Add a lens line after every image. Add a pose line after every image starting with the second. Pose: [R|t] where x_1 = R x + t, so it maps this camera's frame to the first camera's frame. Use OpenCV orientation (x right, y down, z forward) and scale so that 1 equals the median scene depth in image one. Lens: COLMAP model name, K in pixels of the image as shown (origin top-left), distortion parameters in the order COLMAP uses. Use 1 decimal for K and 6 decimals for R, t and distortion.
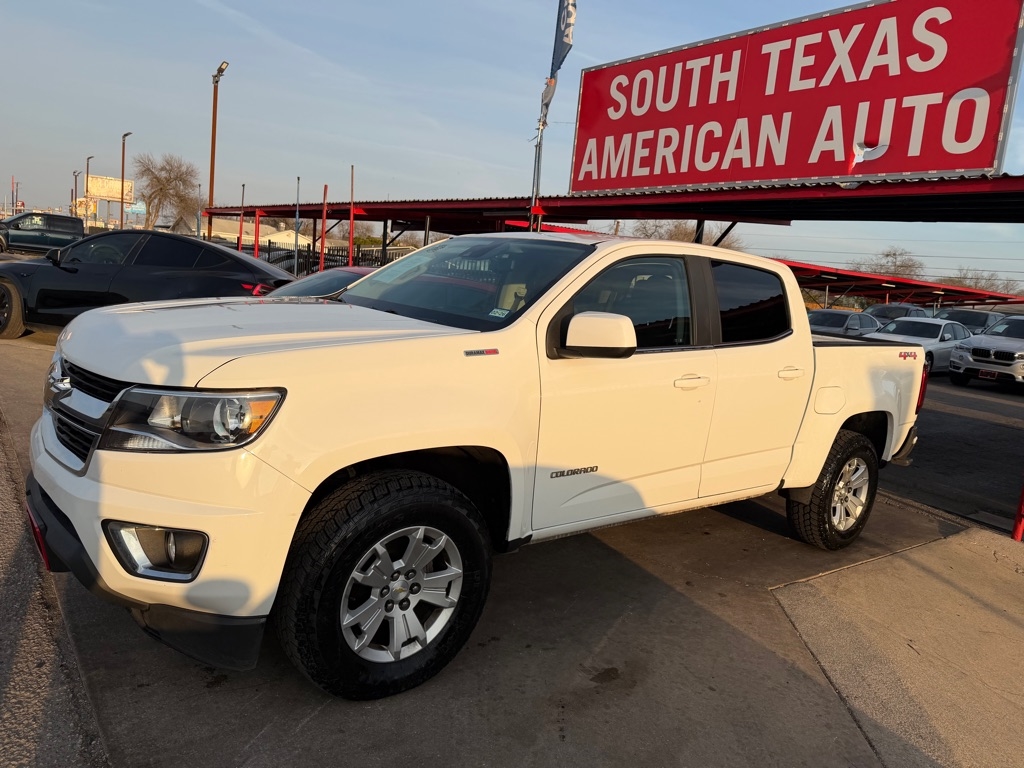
lens RADIAL K [[716.6, 0, 510.5], [0, 716.6, 379.7], [0, 0, 1]] dist [0.019523, -0.031802]
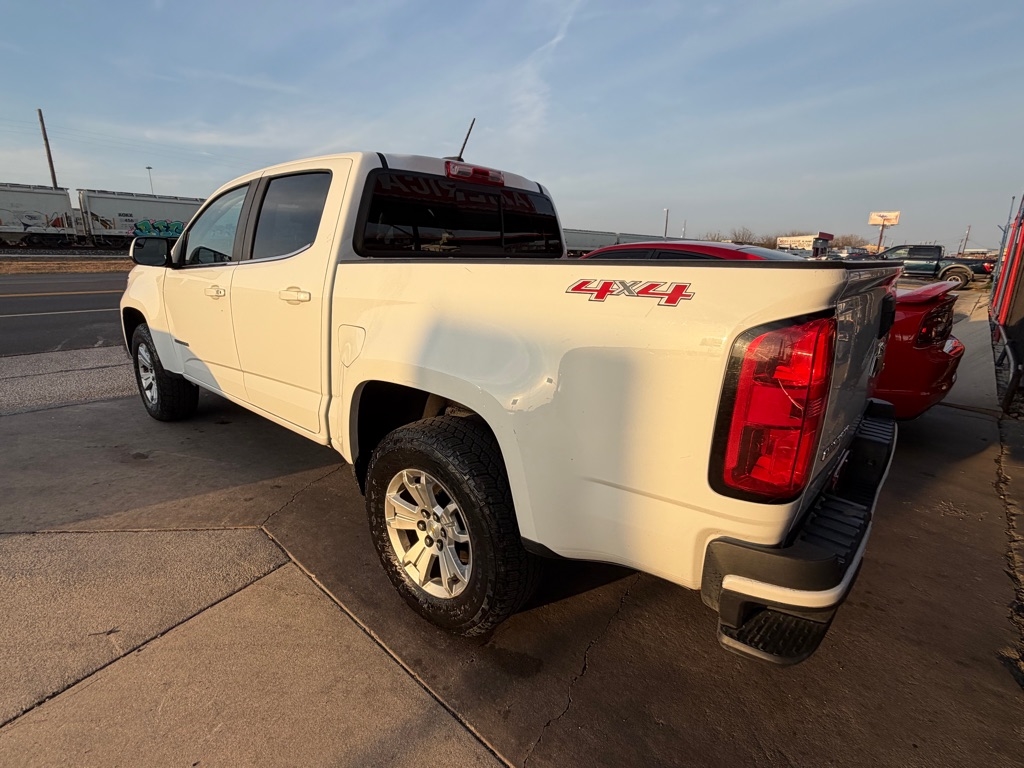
lens RADIAL K [[491.7, 0, 510.3], [0, 491.7, 381.1], [0, 0, 1]] dist [0.000868, -0.000111]
pose [[0.170635, 0.145831, -0.974483, 0.608134], [-0.134569, 0.983170, 0.123567, -0.010527], [0.976102, 0.110050, 0.187387, 0.707426]]
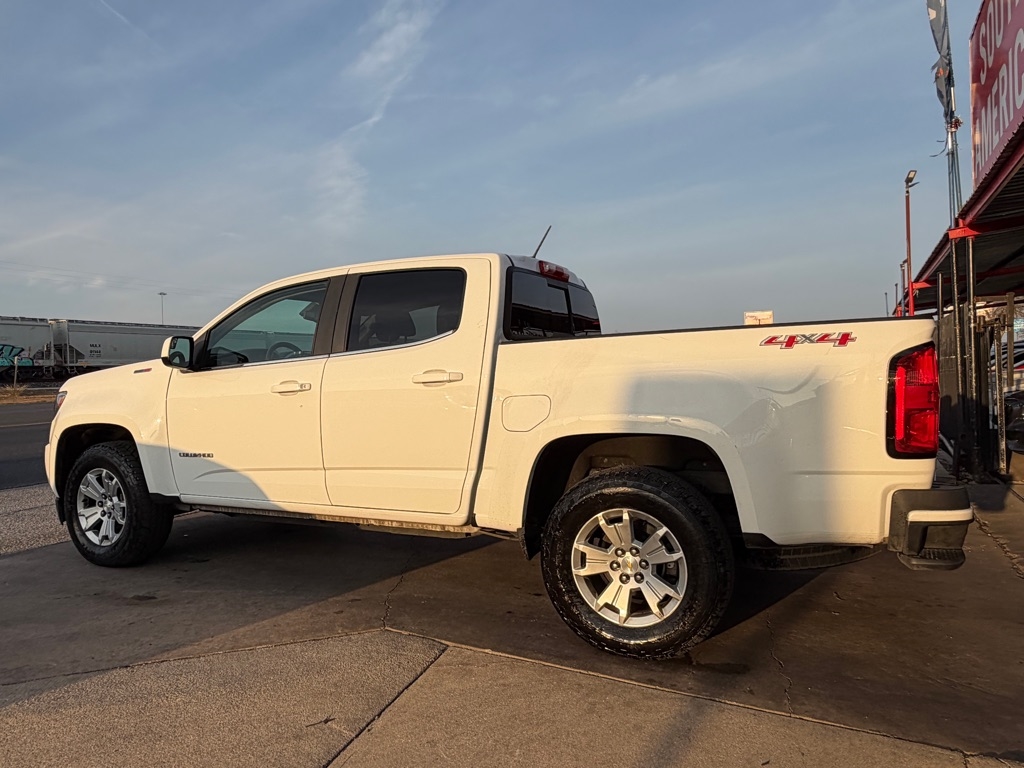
lens RADIAL K [[671.0, 0, 505.6], [0, 671.0, 372.5], [0, 0, 1]] dist [0.002319, -0.002338]
pose [[0.415583, -0.111287, -0.902721, 0.710307], [-0.057630, 0.987271, -0.148241, 0.060076], [0.907728, 0.113630, 0.403880, 0.464029]]
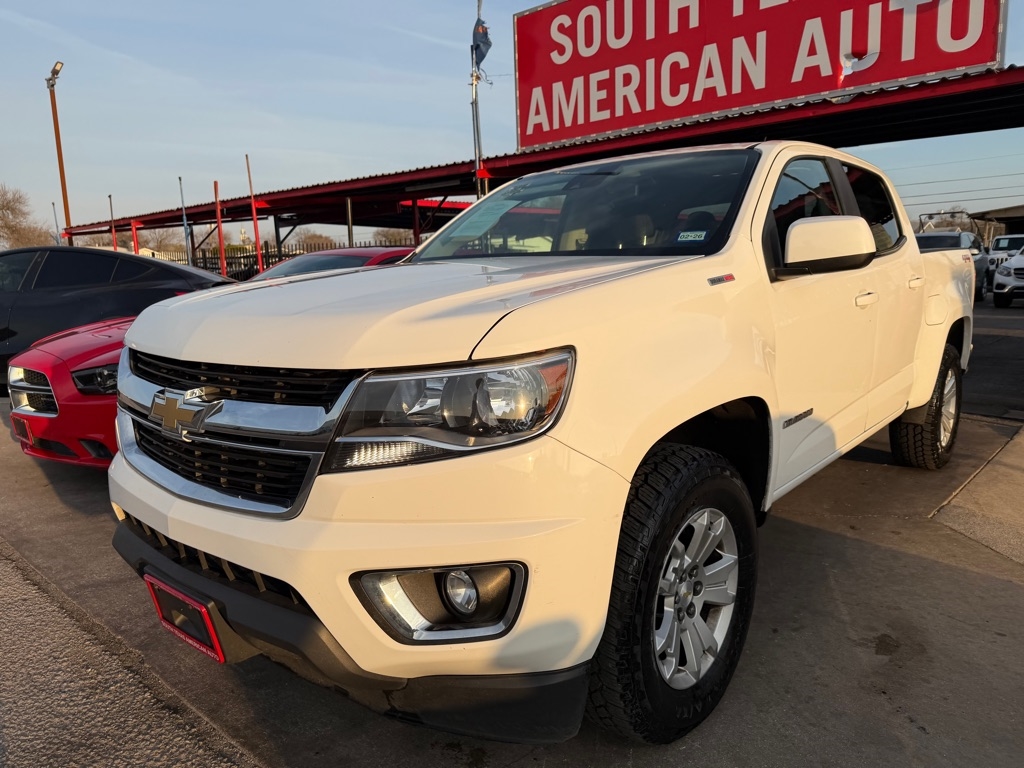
lens RADIAL K [[725.9, 0, 511.7], [0, 725.9, 389.1], [0, 0, 1]] dist [-0.008487, -0.000601]
pose [[0.977326, -0.154001, 0.145318, -0.163961], [0.149144, 0.987844, 0.043811, 0.004731], [-0.150298, -0.021144, 0.988415, 0.100686]]
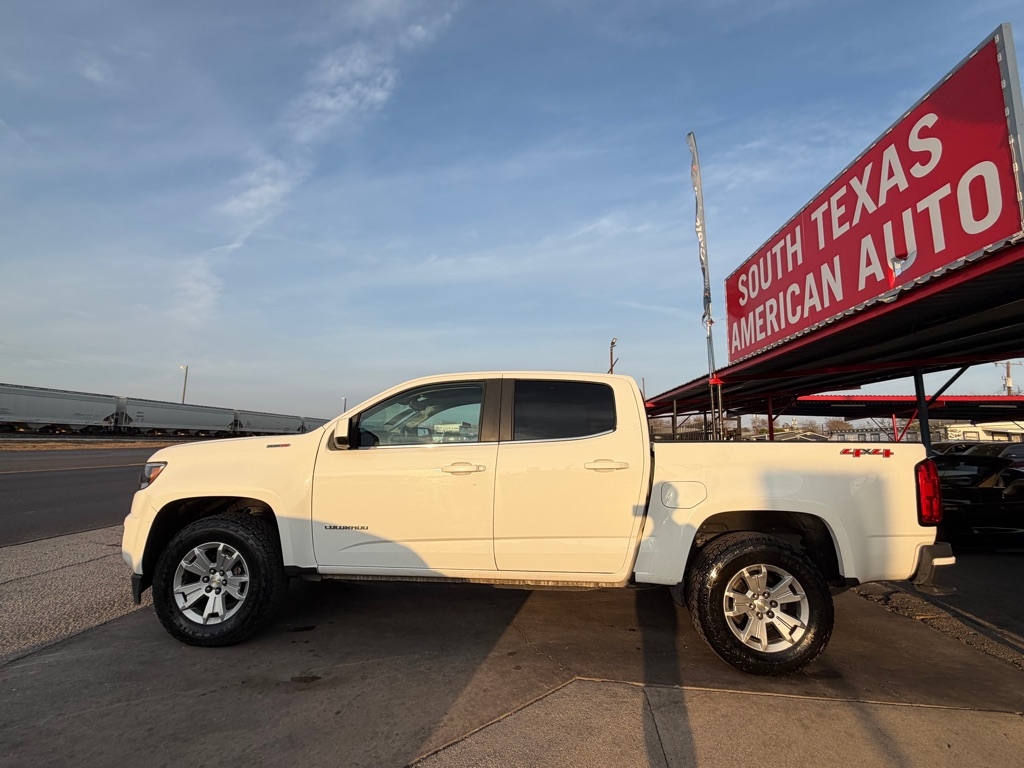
lens RADIAL K [[447.8, 0, 509.0], [0, 447.8, 382.2], [0, 0, 1]] dist [-0.001006, 0.000035]
pose [[0.737206, -0.178223, -0.651739, 0.470749], [-0.035010, 0.953213, -0.300264, 0.050088], [0.674760, 0.244174, 0.696475, 0.231223]]
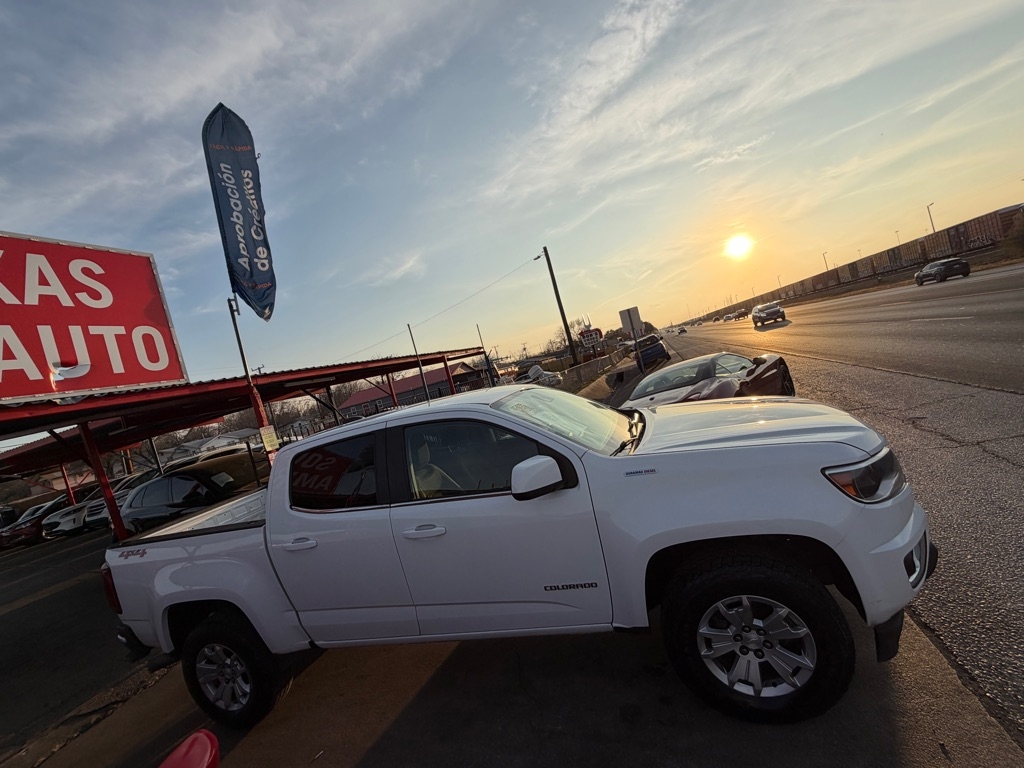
lens RADIAL K [[447.8, 0, 509.0], [0, 447.8, 382.2], [0, 0, 1]] dist [-0.001006, 0.000035]
pose [[-0.528575, 0.014887, 0.848756, -0.412345], [0.313168, 0.932739, 0.178670, -0.214775], [-0.789008, 0.360244, -0.497685, 0.820813]]
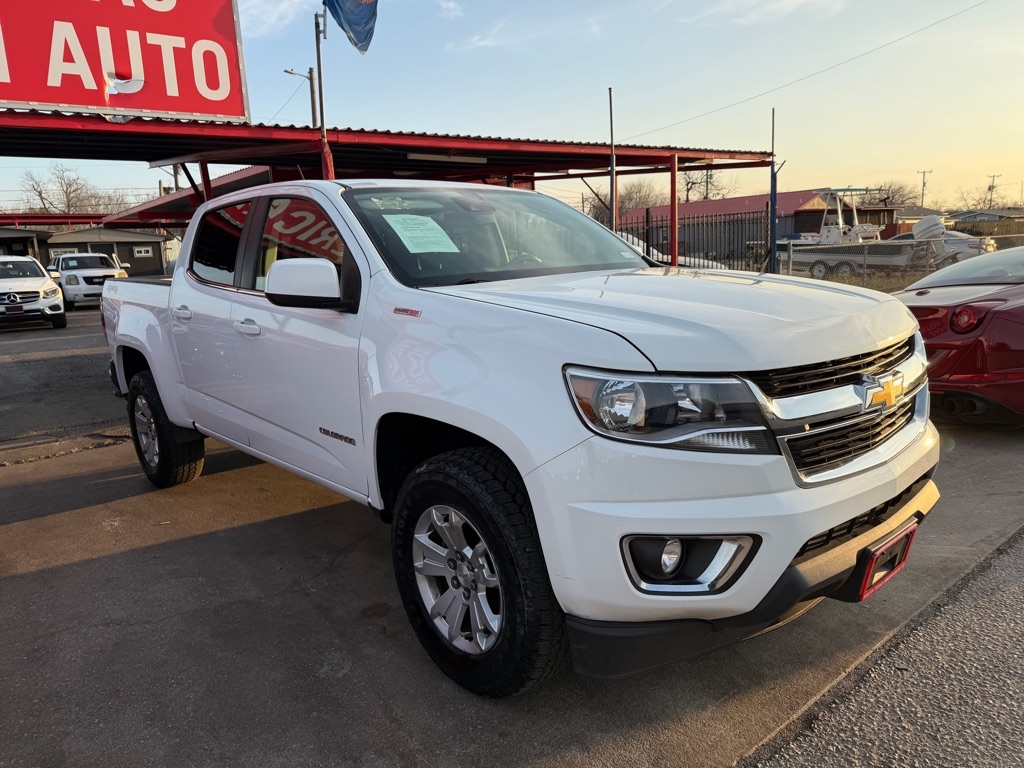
lens RADIAL K [[733.9, 0, 501.0], [0, 733.9, 397.2], [0, 0, 1]] dist [0.022797, -0.030948]
pose [[-0.006070, -0.291738, 0.956479, -0.564597], [0.180456, 0.940474, 0.288002, -0.116451], [-0.983564, 0.174351, 0.046937, 0.531099]]
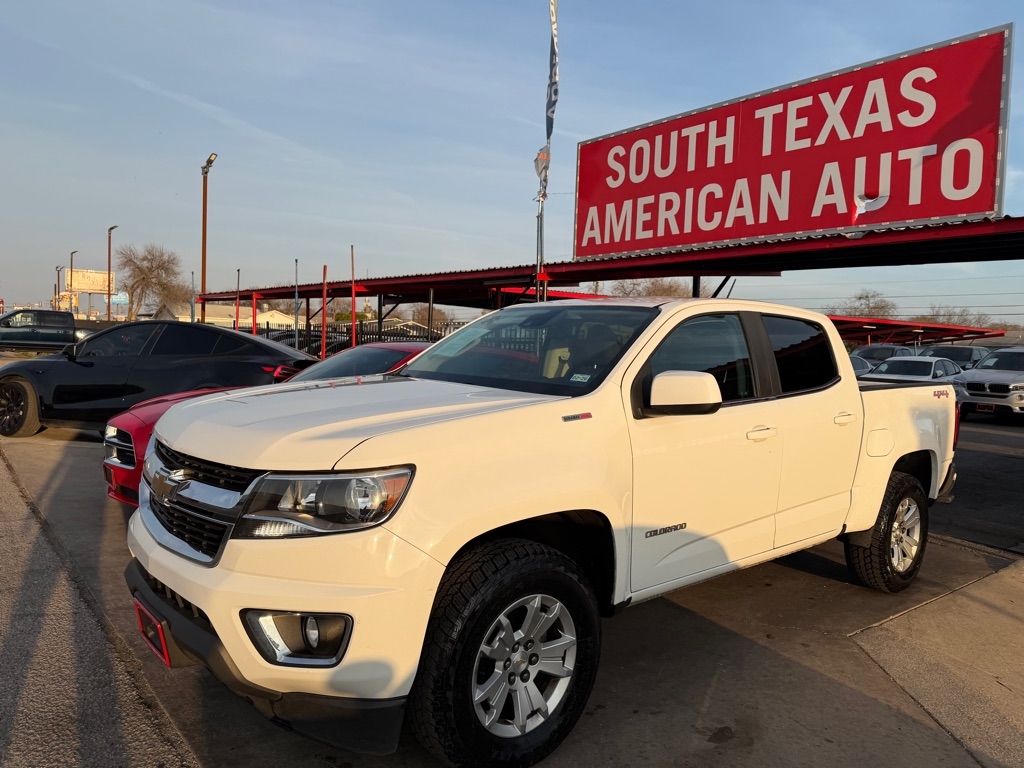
lens RADIAL K [[716.6, 0, 510.5], [0, 716.6, 379.7], [0, 0, 1]] dist [0.019523, -0.031802]
pose [[0.997634, -0.065165, 0.021924, -0.064235], [0.066865, 0.993809, -0.088732, -0.003229], [-0.016007, 0.089988, 0.995814, -0.011762]]
